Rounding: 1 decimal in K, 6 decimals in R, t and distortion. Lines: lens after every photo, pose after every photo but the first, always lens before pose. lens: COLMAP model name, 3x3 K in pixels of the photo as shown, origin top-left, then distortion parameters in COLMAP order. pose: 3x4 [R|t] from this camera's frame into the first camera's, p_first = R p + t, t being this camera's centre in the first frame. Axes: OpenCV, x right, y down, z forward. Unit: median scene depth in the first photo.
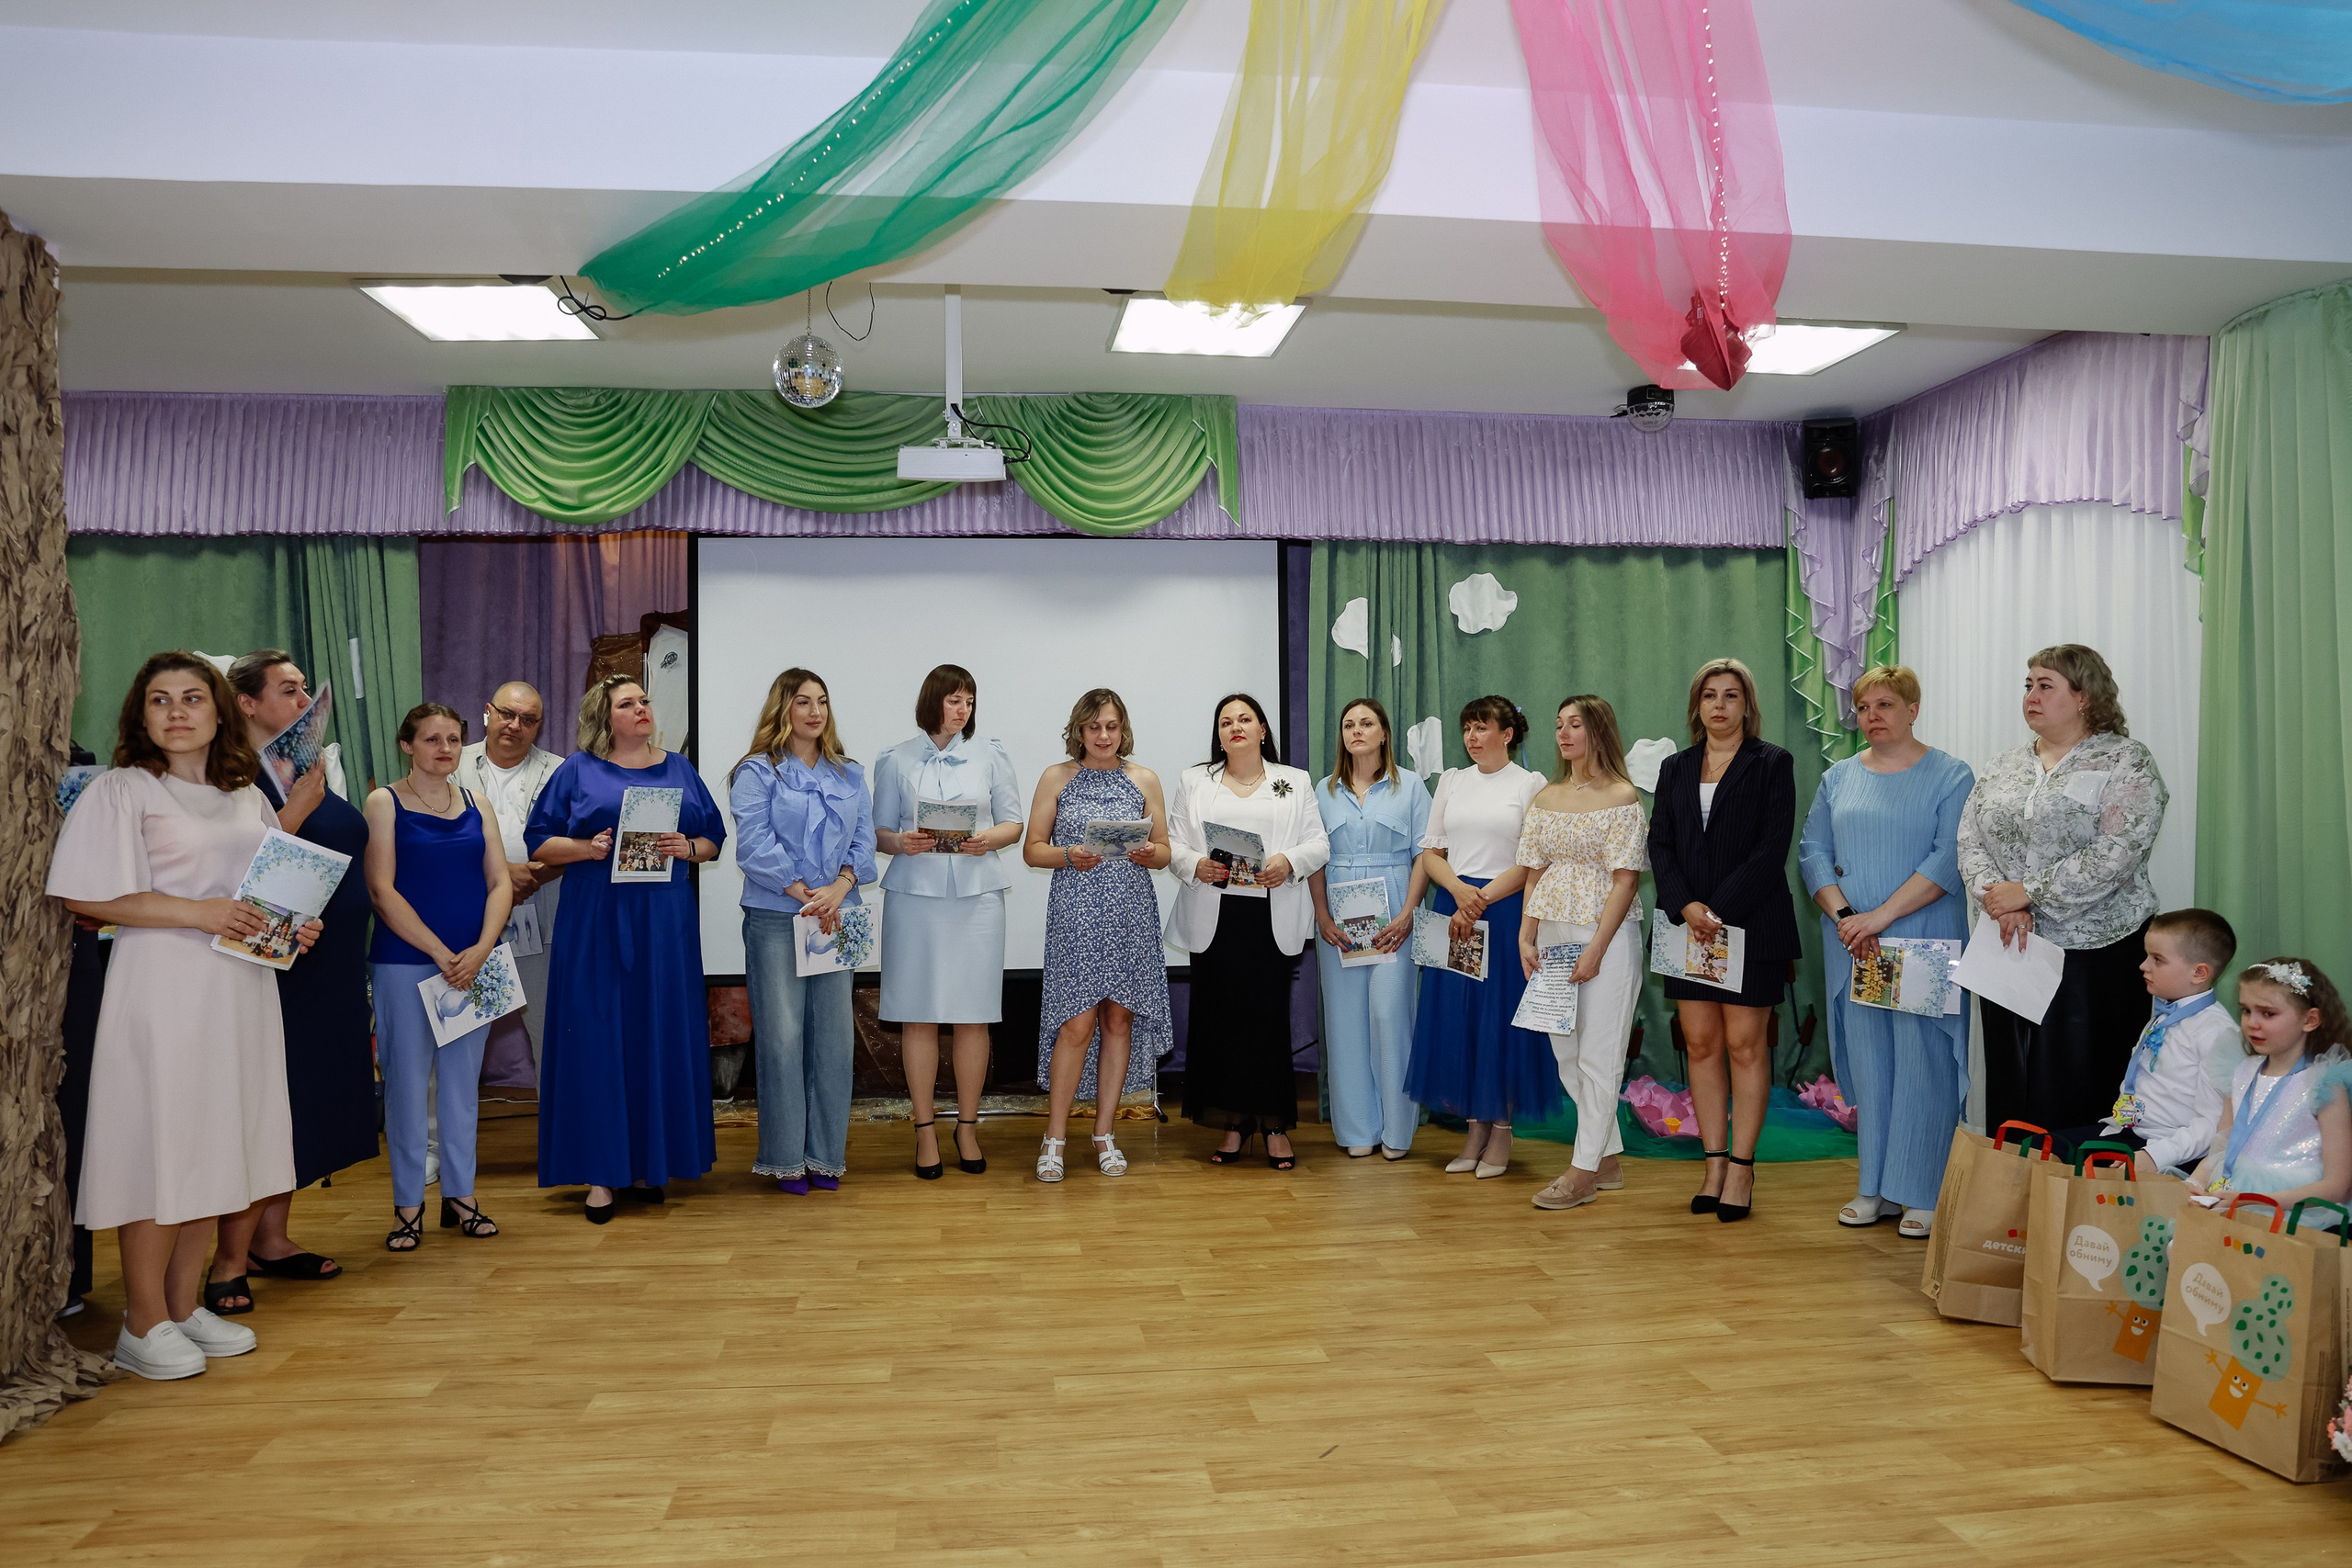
lens RADIAL K [[1567.7, 0, 1176.8], [0, 1567.7, 834.7], [0, 0, 1]] dist [-0.098639, 0.037981]
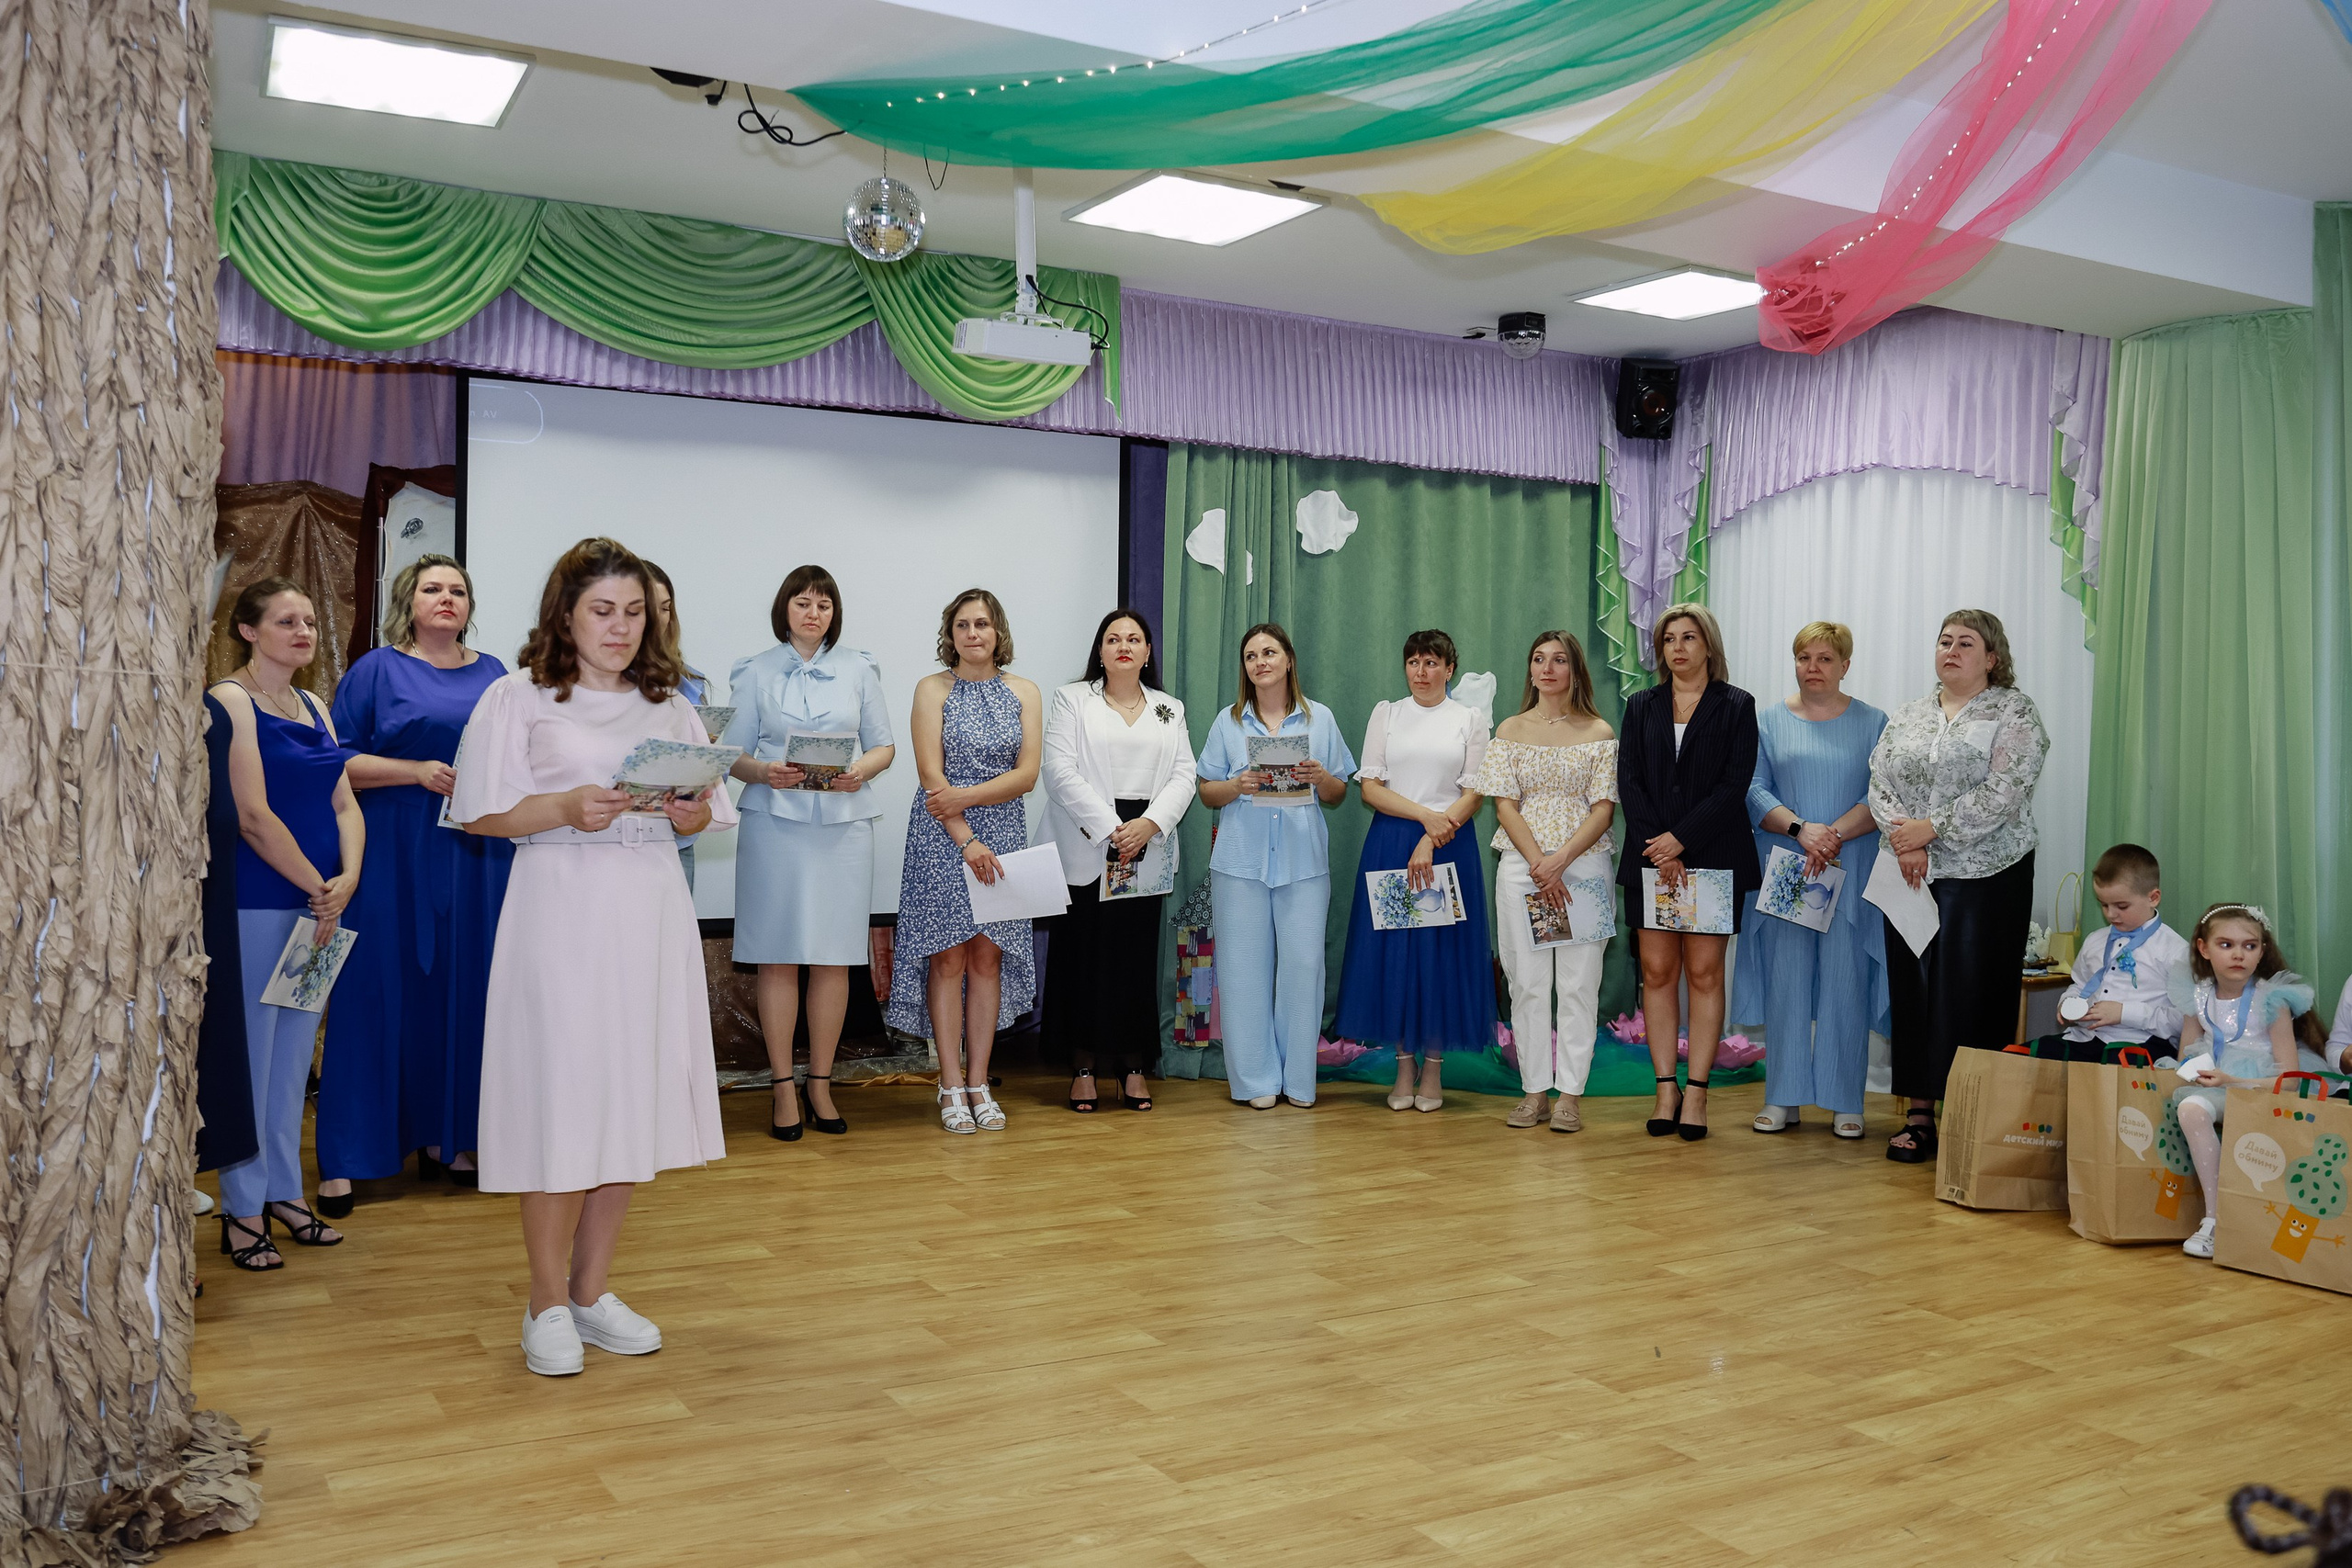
lens RADIAL K [[1914.3, 0, 1176.0], [0, 1914.3, 784.0], [0, 0, 1]] dist [-0.096340, 0.116708]
pose [[0.928234, 0.016153, 0.371646, -0.332203], [-0.018875, 0.999815, 0.003689, 0.007245], [-0.371518, -0.010439, 0.928367, -0.039641]]
